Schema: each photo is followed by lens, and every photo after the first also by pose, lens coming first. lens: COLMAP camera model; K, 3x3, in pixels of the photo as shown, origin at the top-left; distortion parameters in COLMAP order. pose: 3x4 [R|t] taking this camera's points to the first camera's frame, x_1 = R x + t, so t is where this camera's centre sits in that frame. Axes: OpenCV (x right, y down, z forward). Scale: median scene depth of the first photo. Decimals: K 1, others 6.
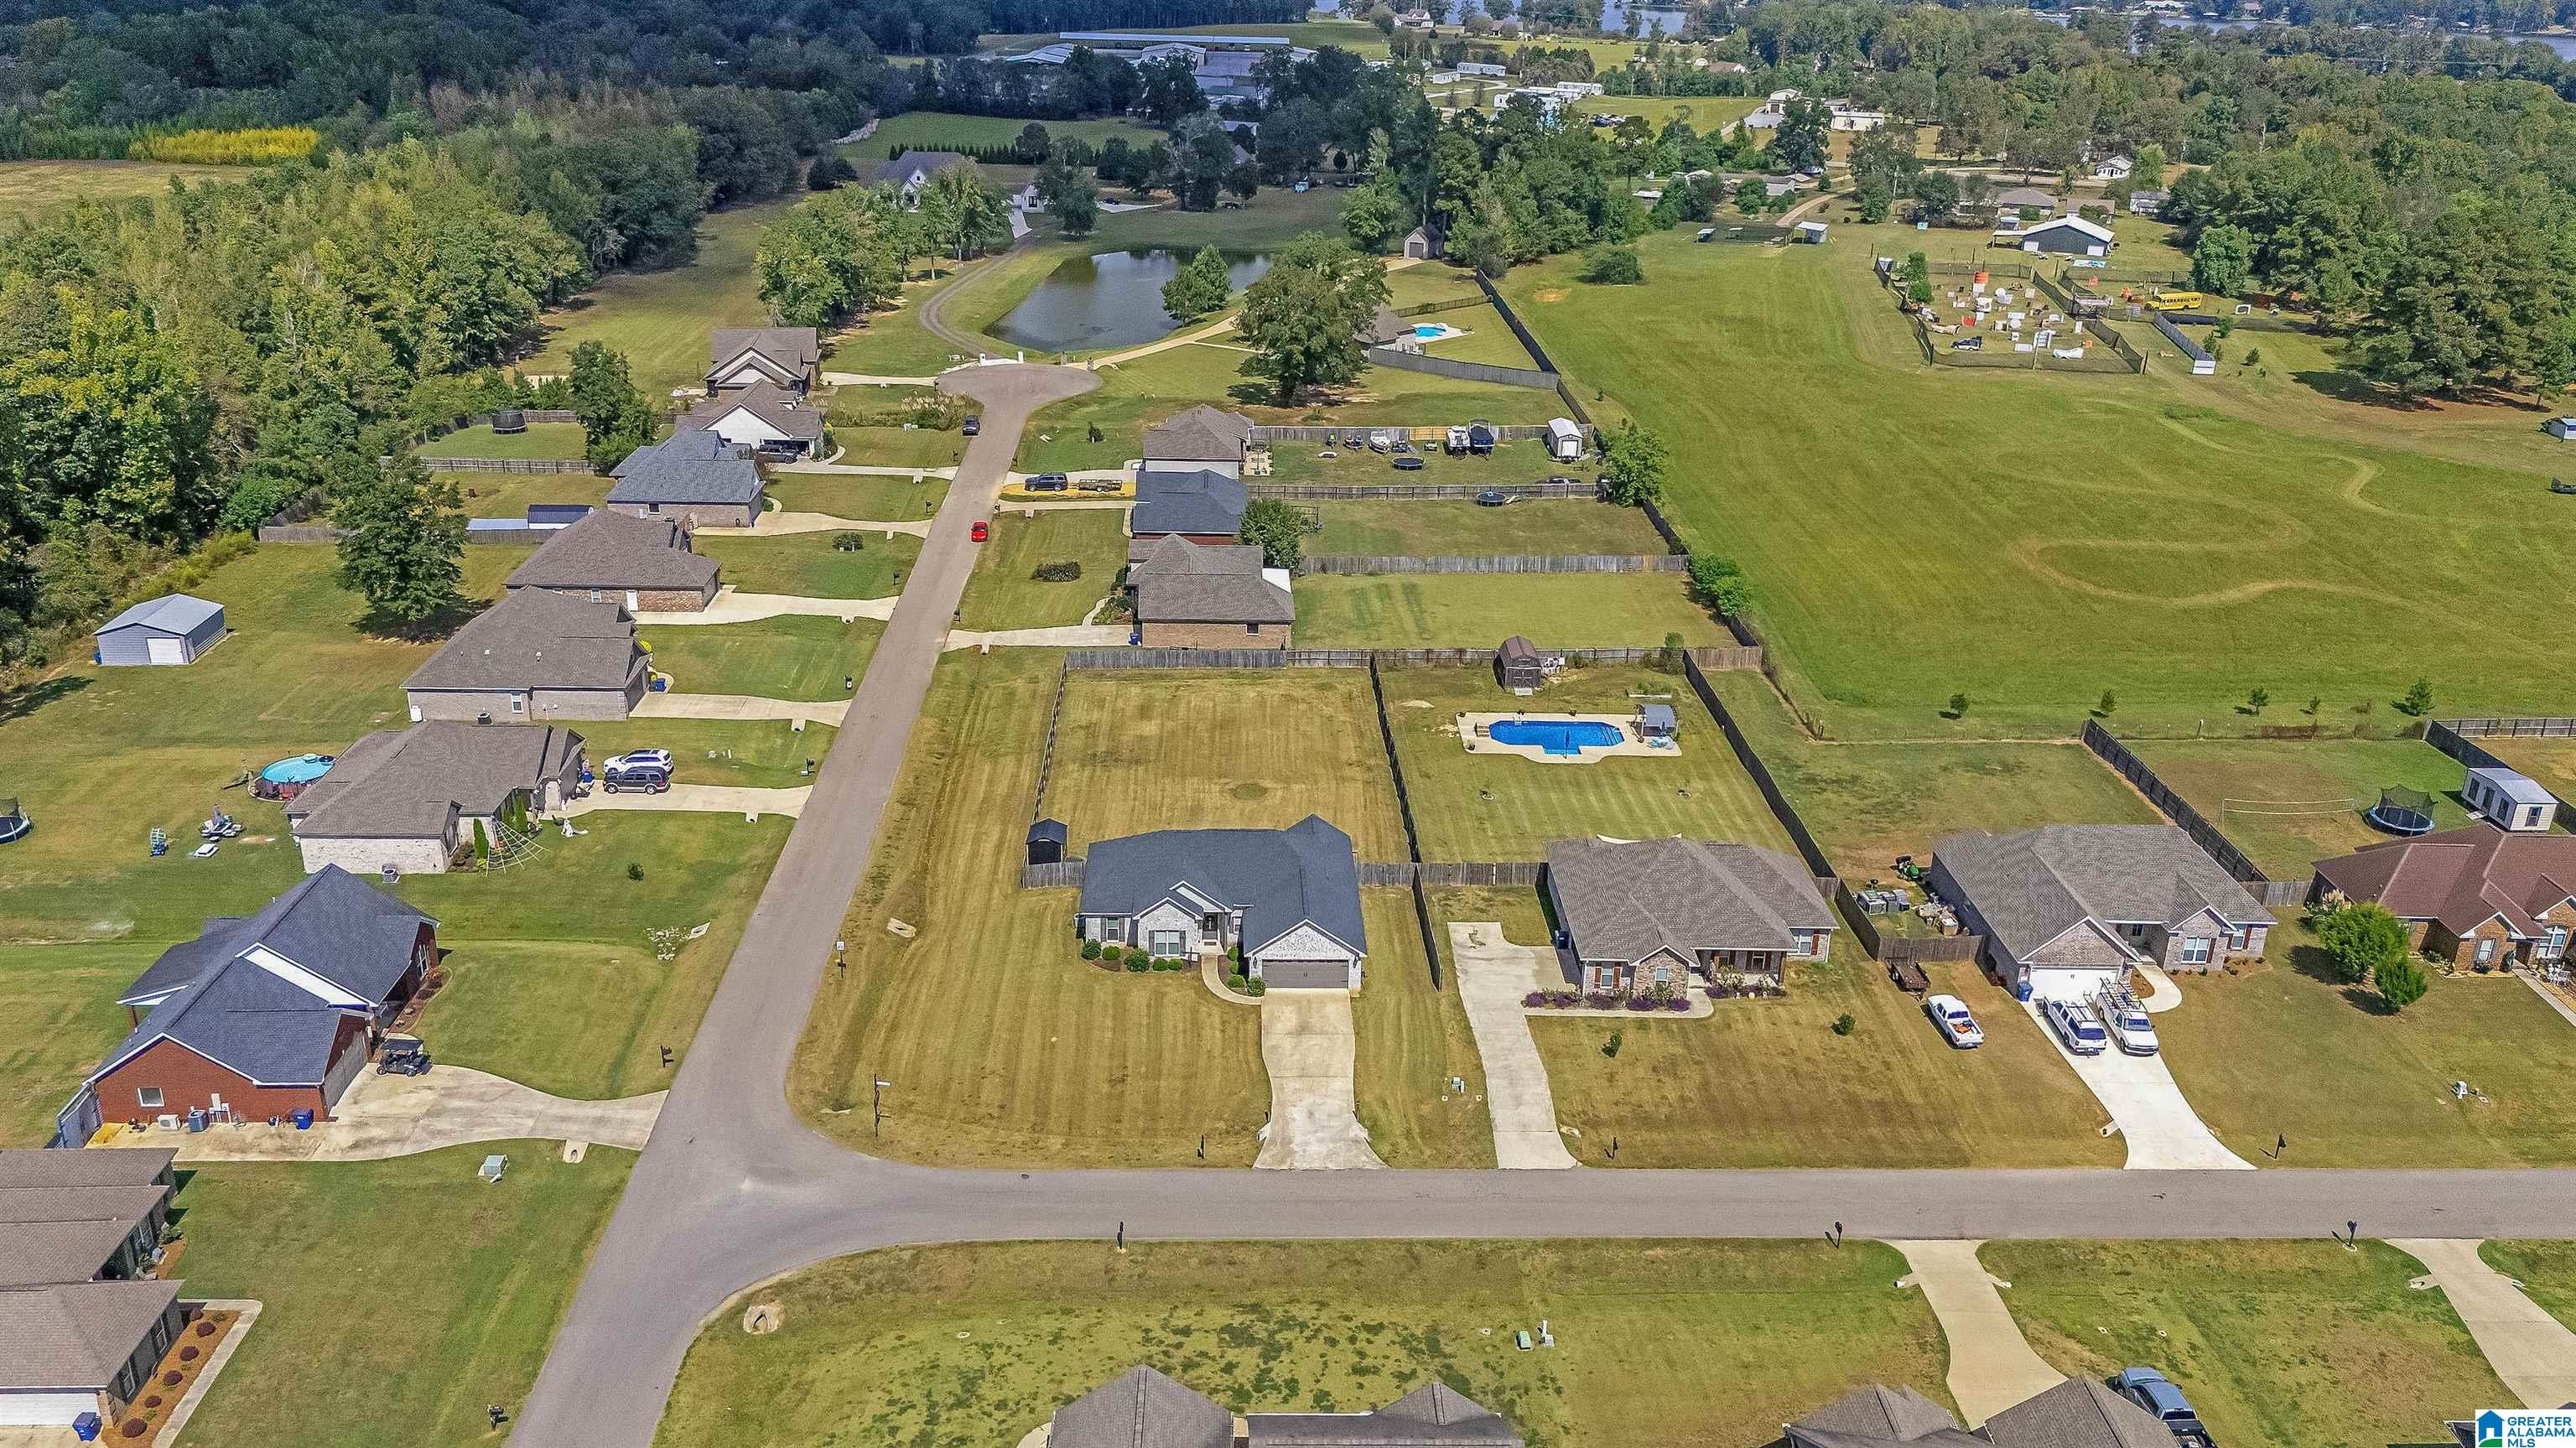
lens RADIAL K [[1977.0, 0, 1292.5], [0, 1977.0, 721.8], [0, 0, 1]] dist [0.100211, -0.150875]
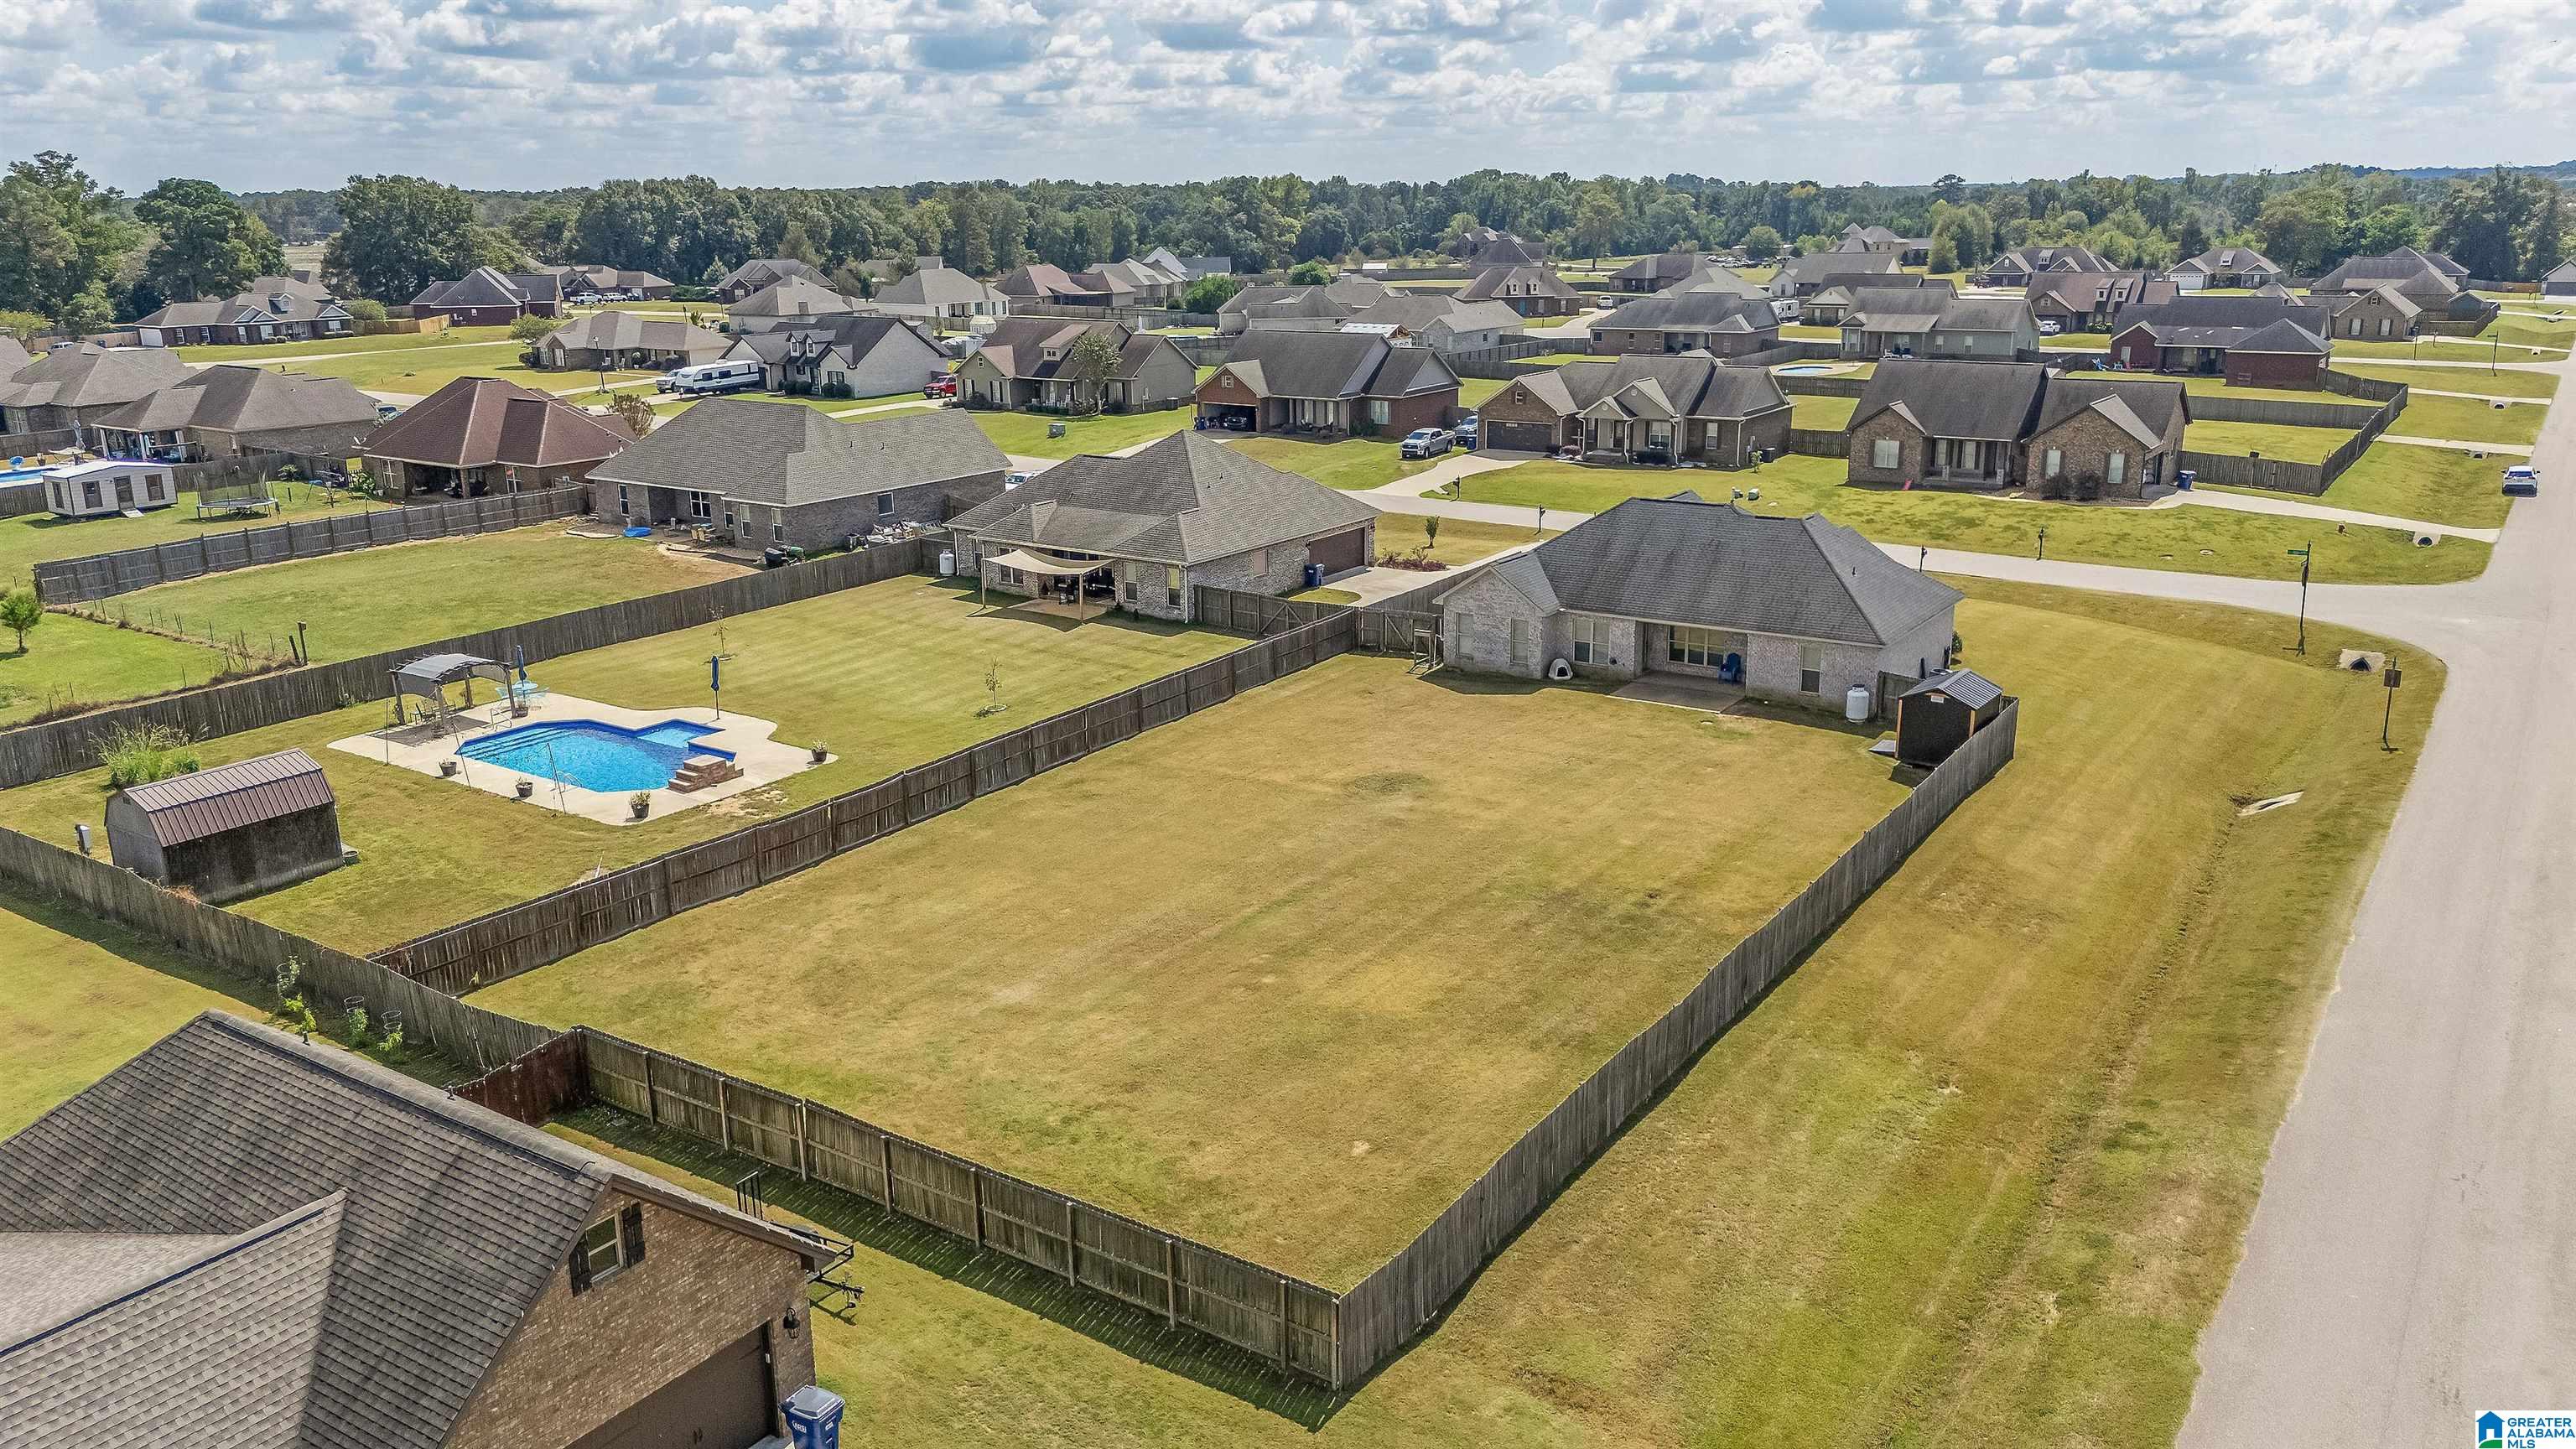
lens RADIAL K [[1881.2, 0, 1292.8], [0, 1881.2, 734.4], [0, 0, 1]] dist [0.067412, -0.073596]
pose [[-0.804438, -0.183173, 0.565091, -0.219437], [0.210553, 0.801593, 0.559567, -0.195512], [-0.555471, 0.569119, -0.606264, 1.169861]]
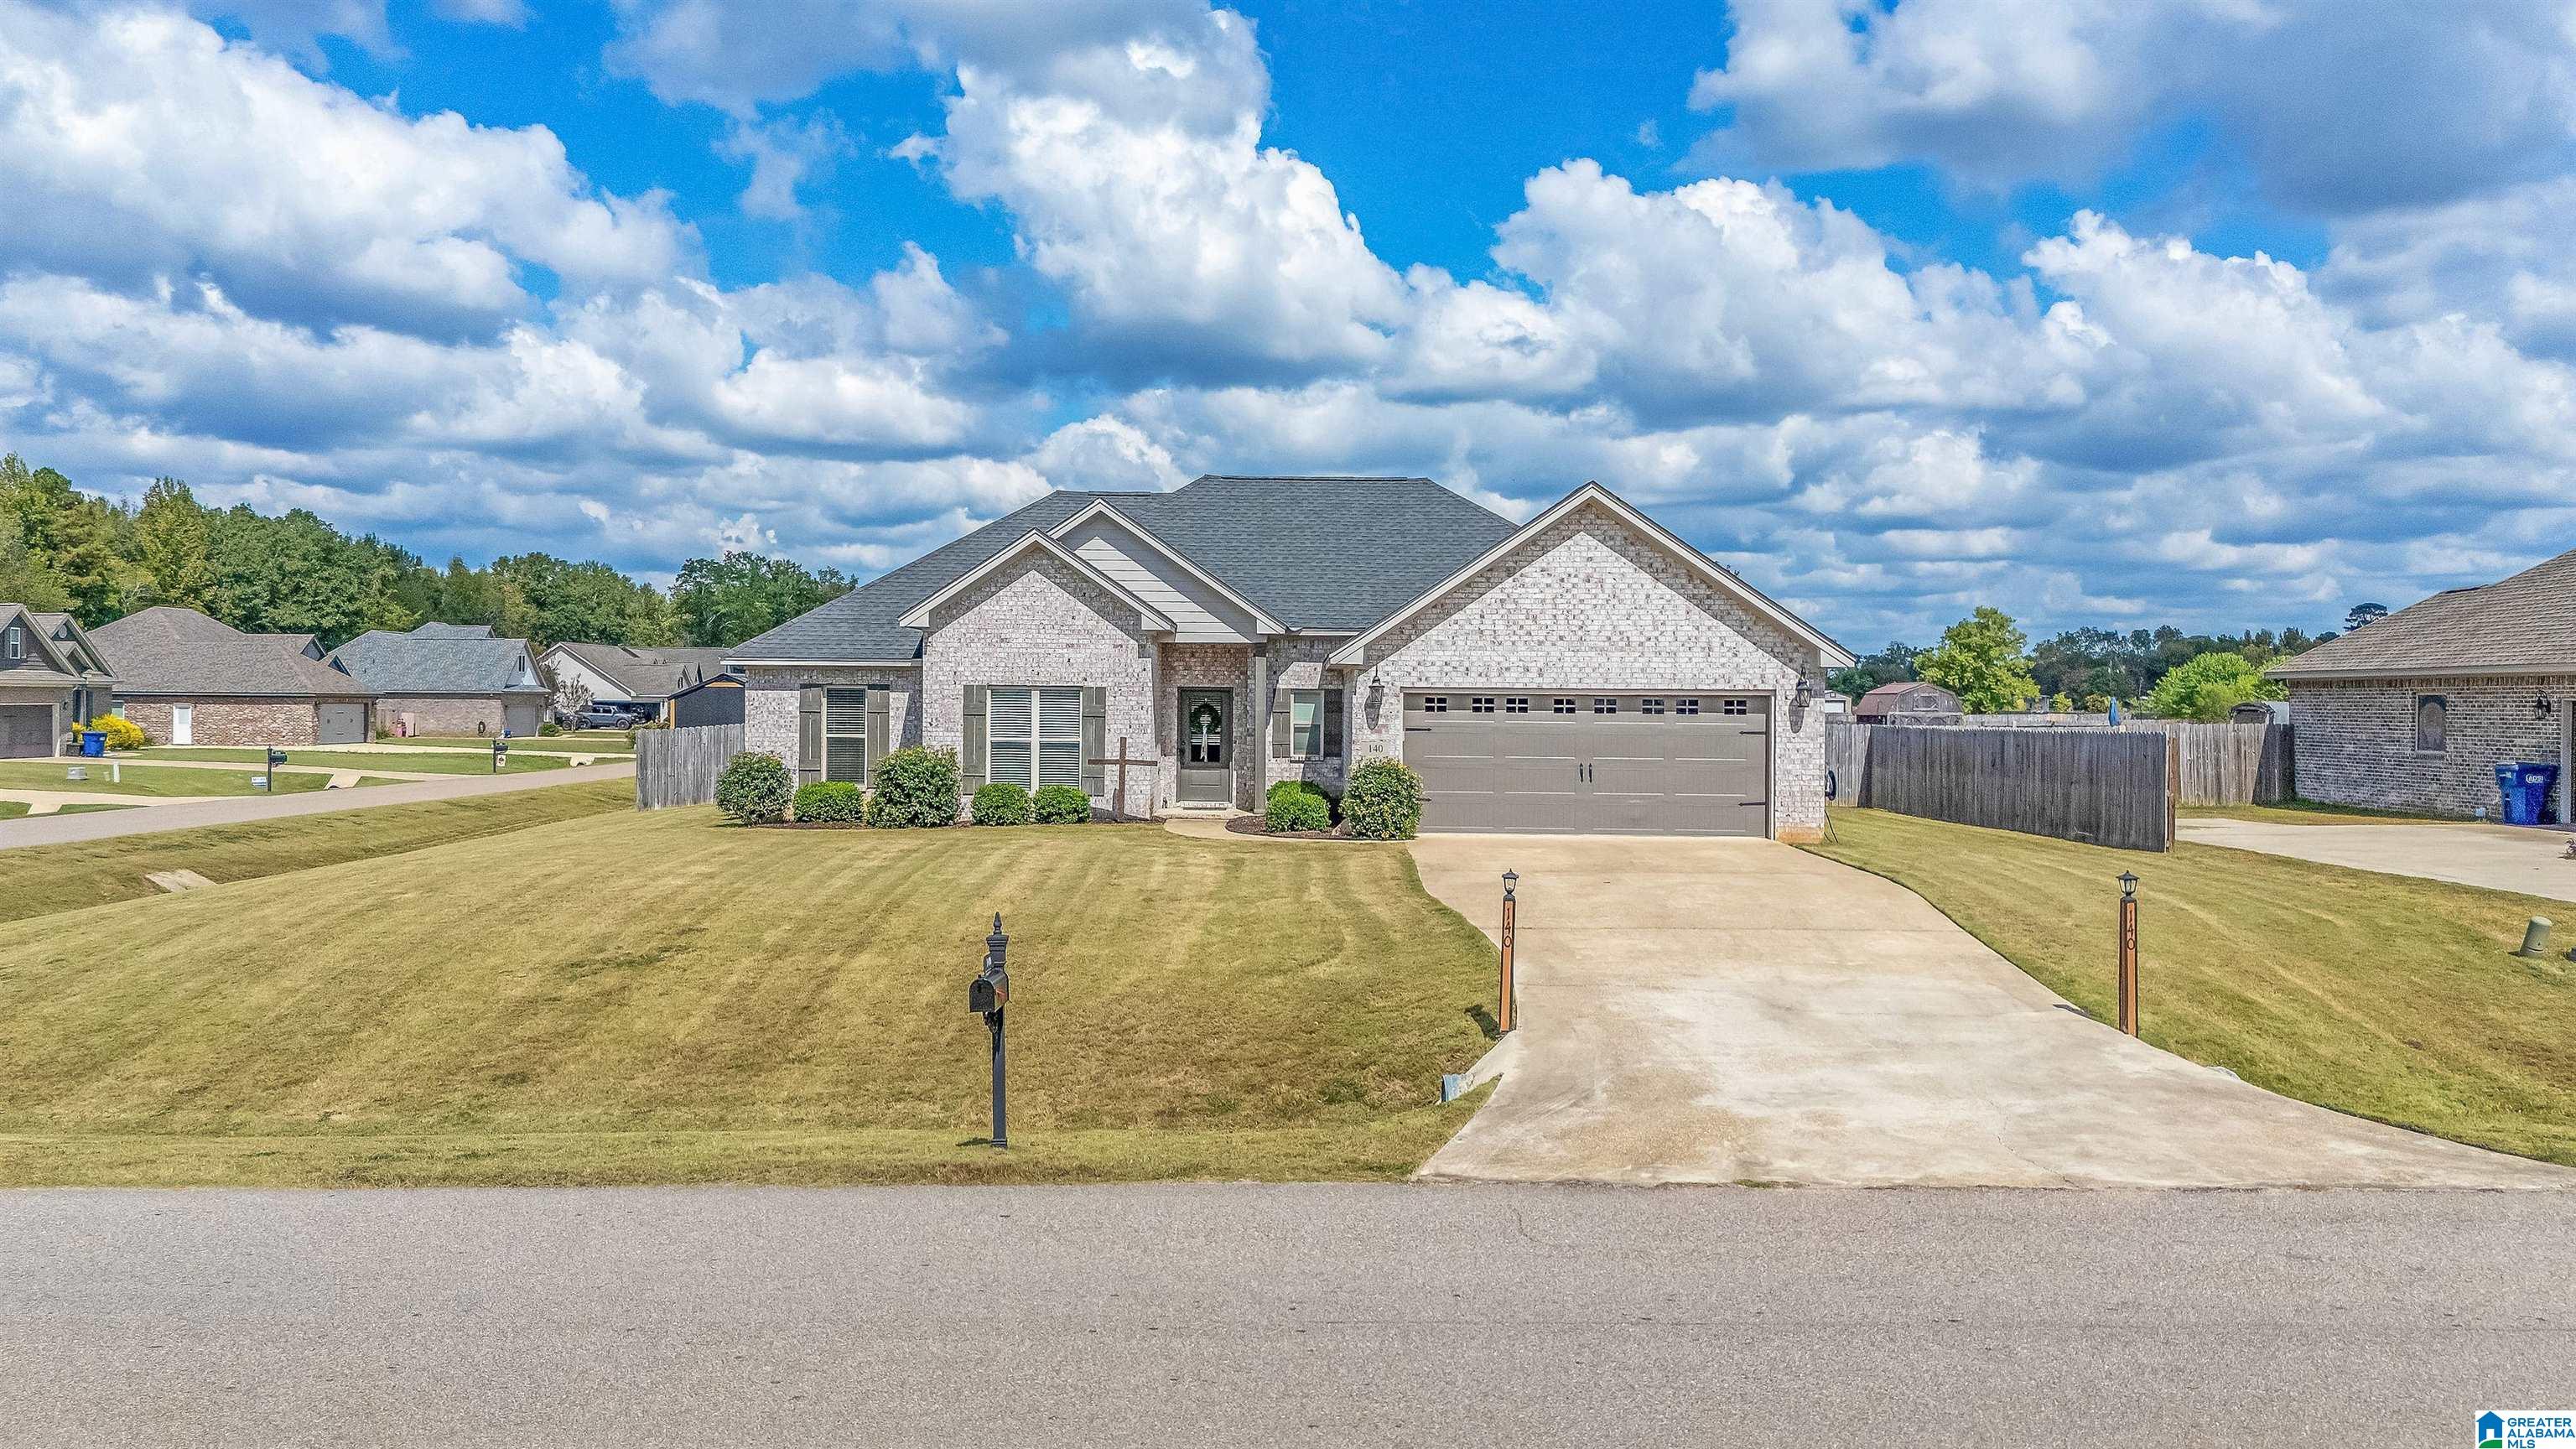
lens RADIAL K [[2017.6, 0, 1288.0], [0, 2017.6, 724.5], [0, 0, 1]] dist [0.113726, -0.158483]
pose [[0.999119, -0.011935, -0.040232, -0.014546], [-0.003278, 0.933581, -0.358353, 0.157760], [0.041837, 0.358169, 0.932719, 0.575944]]
